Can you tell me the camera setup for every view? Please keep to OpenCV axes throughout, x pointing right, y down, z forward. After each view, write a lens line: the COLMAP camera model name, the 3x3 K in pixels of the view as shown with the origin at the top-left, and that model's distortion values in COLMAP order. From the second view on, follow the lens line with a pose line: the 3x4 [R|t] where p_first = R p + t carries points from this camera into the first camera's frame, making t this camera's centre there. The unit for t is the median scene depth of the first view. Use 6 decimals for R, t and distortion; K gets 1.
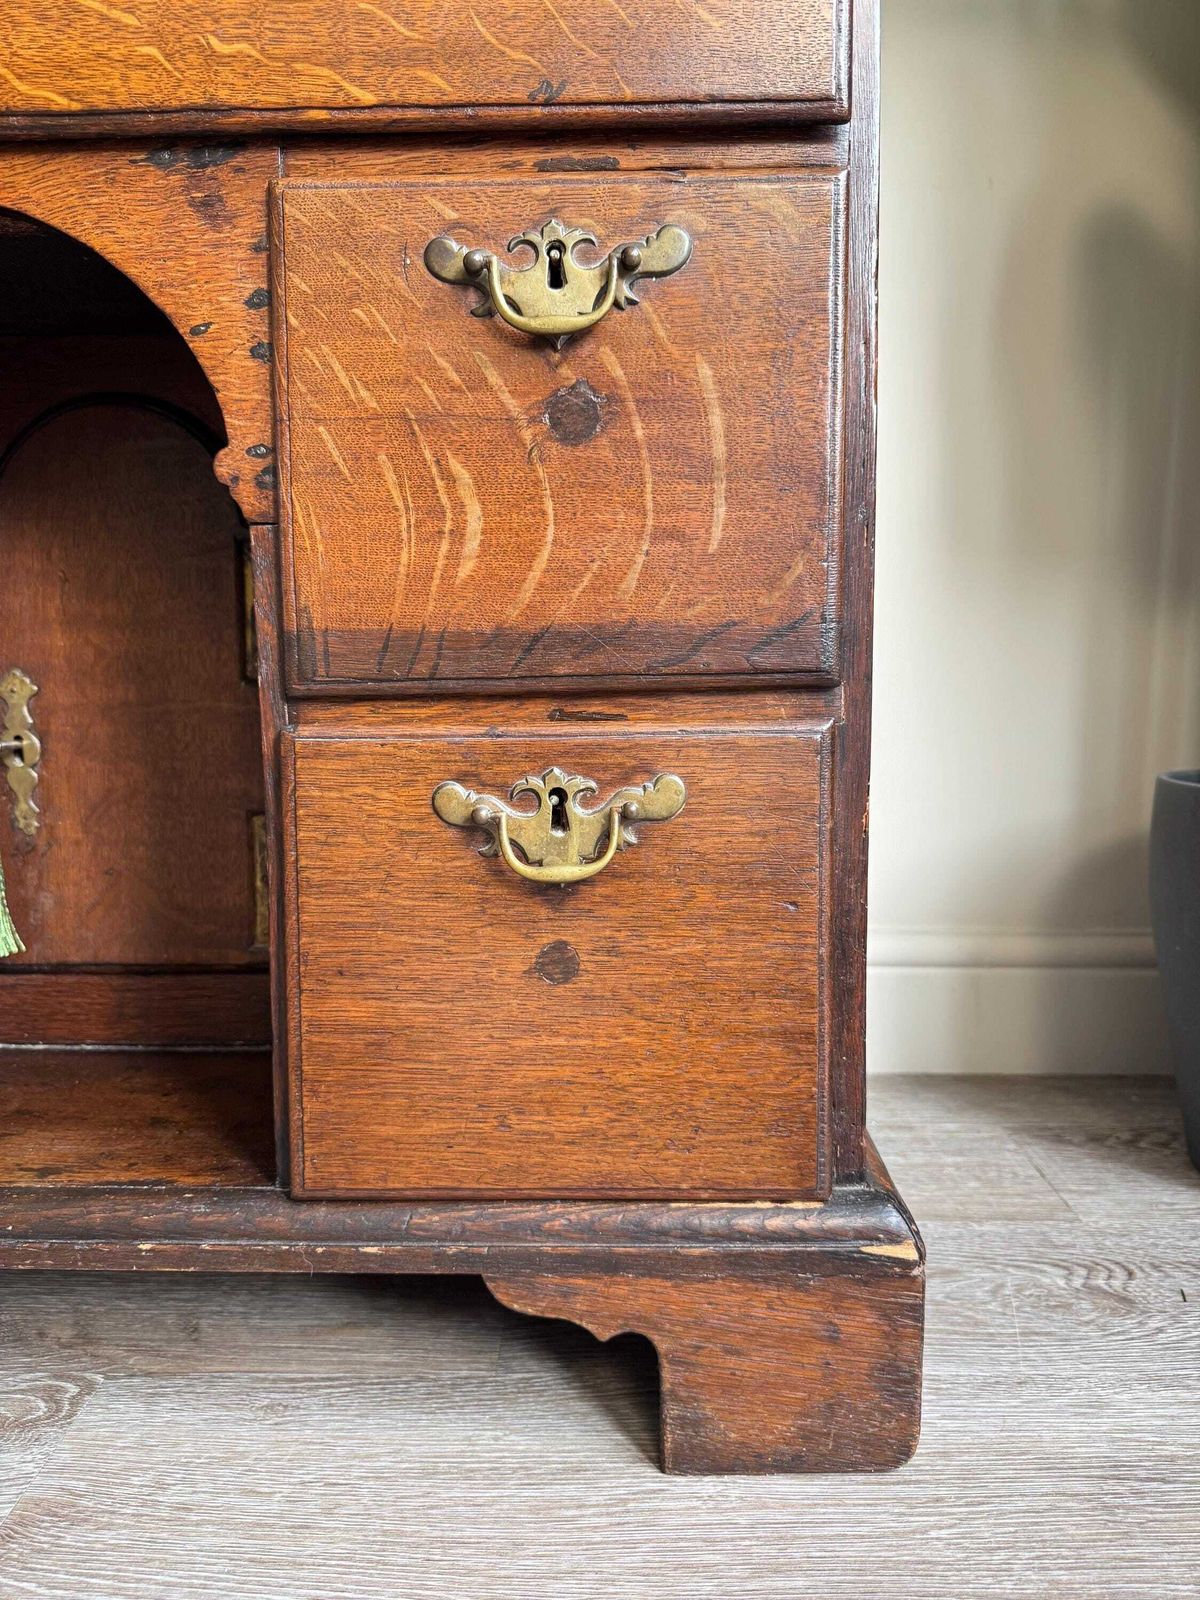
lens RADIAL K [[1142.4, 0, 601.5], [0, 1142.4, 809.8], [0, 0, 1]] dist [0.024633, -0.058454]
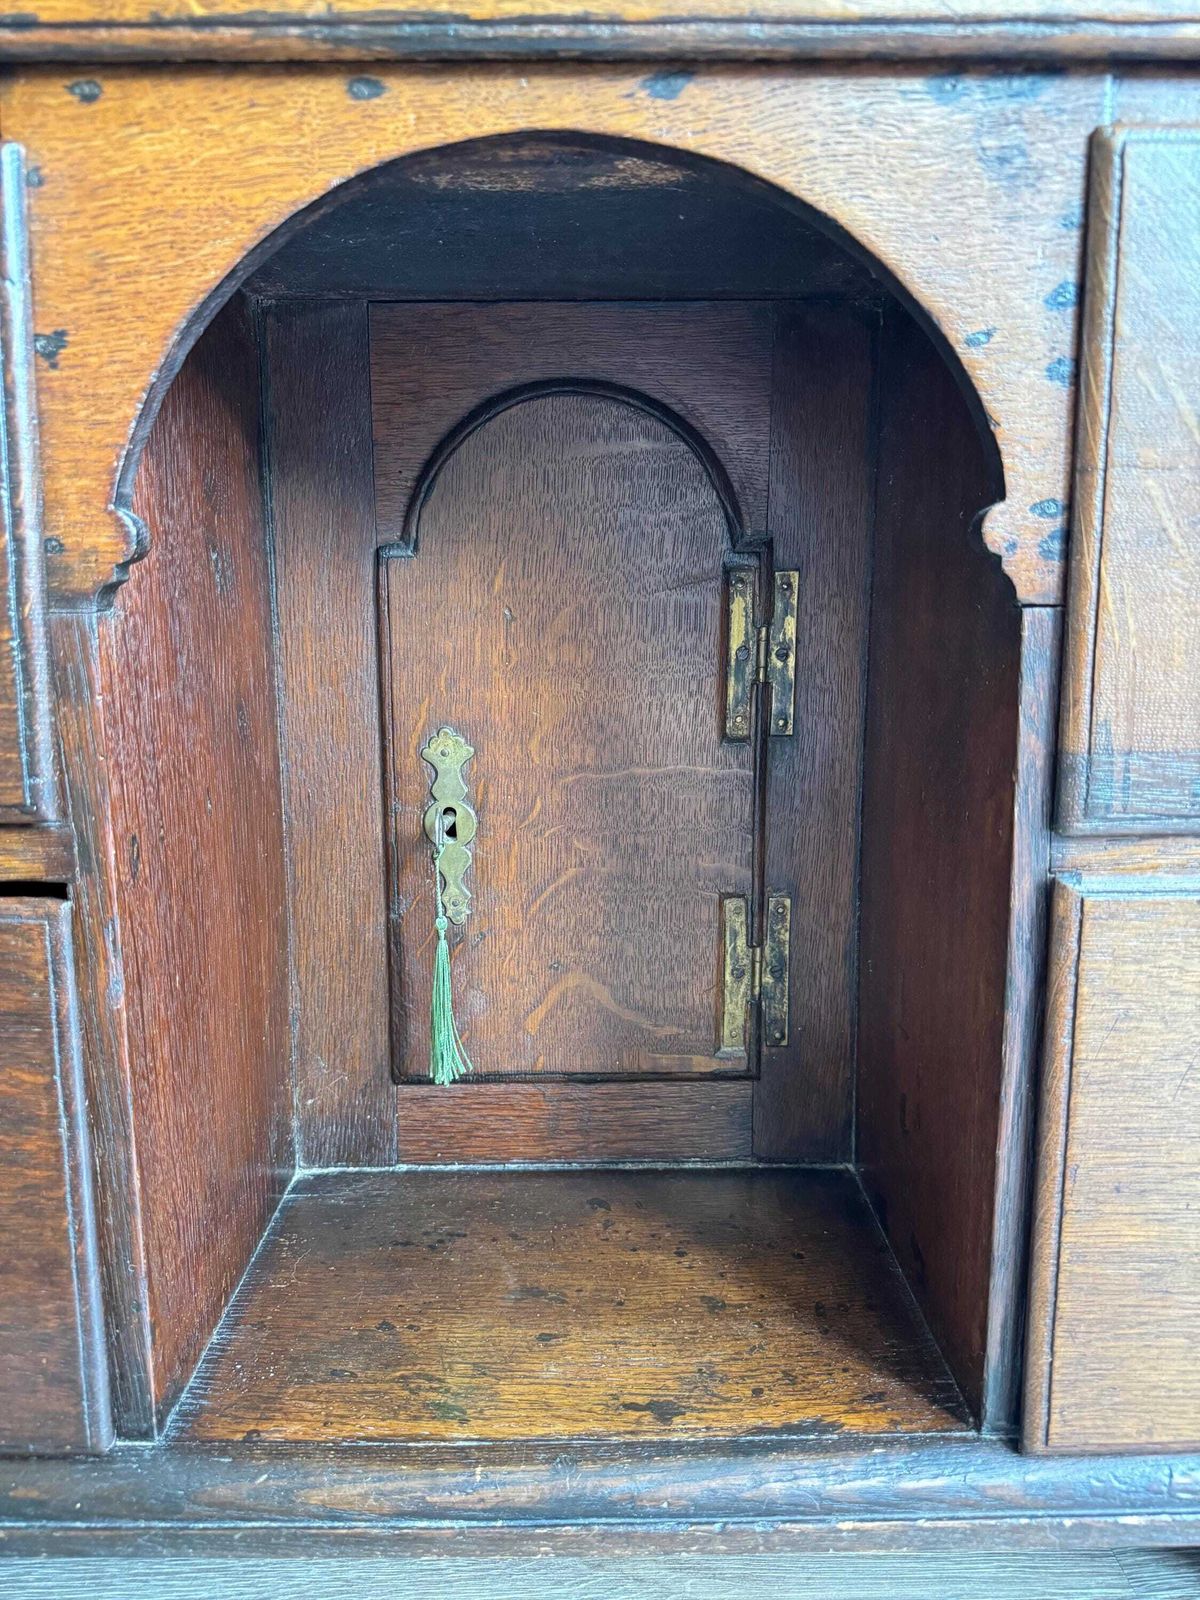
lens RADIAL K [[1142.4, 0, 603.3], [0, 1142.4, 807.0], [0, 0, 1]] dist [0.024633, -0.058454]
pose [[0.999579, -0.008480, 0.027752, -0.605168], [0.006465, 0.997391, 0.071905, -0.176658], [-0.028290, -0.071696, 0.997025, 0.263724]]
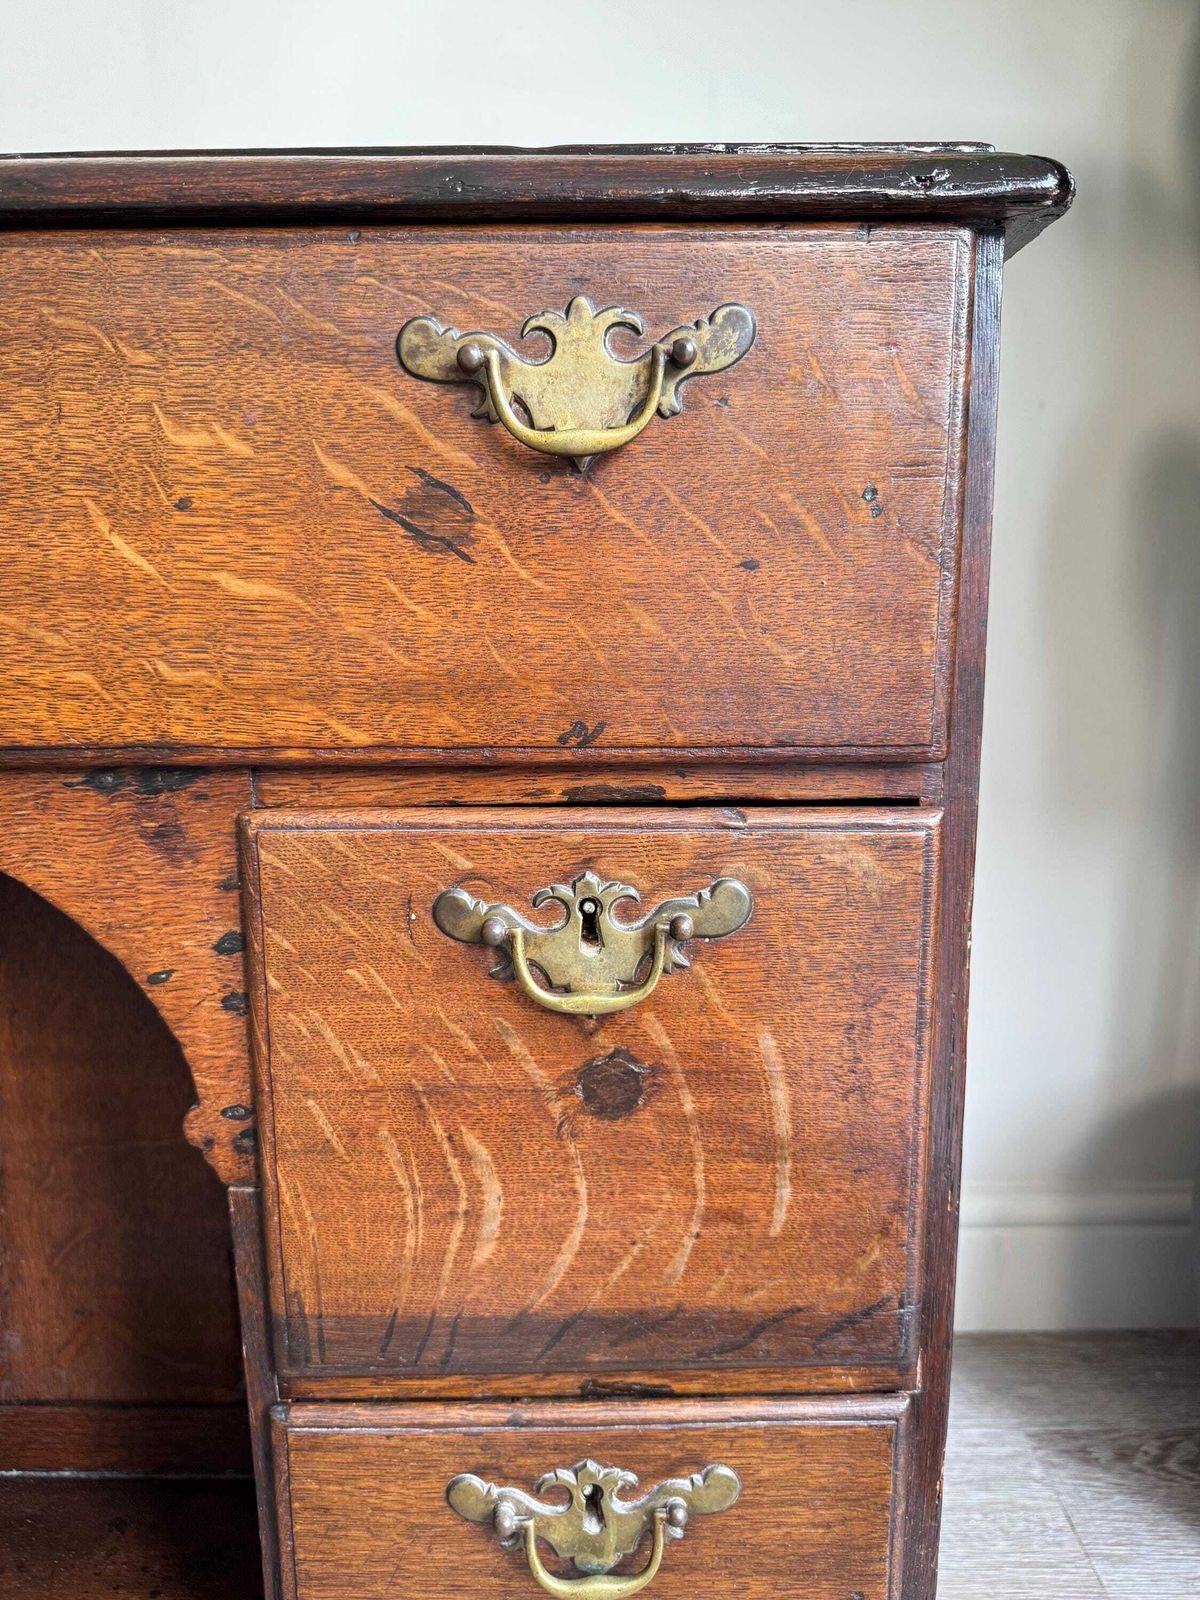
lens RADIAL K [[1142.4, 0, 609.5], [0, 1142.4, 791.5], [0, 0, 1]] dist [0.024633, -0.058454]
pose [[0.999671, -0.006084, 0.024924, -0.044282], [0.004410, 0.997765, 0.066677, -0.603129], [-0.025274, -0.066545, 0.997463, 0.169679]]
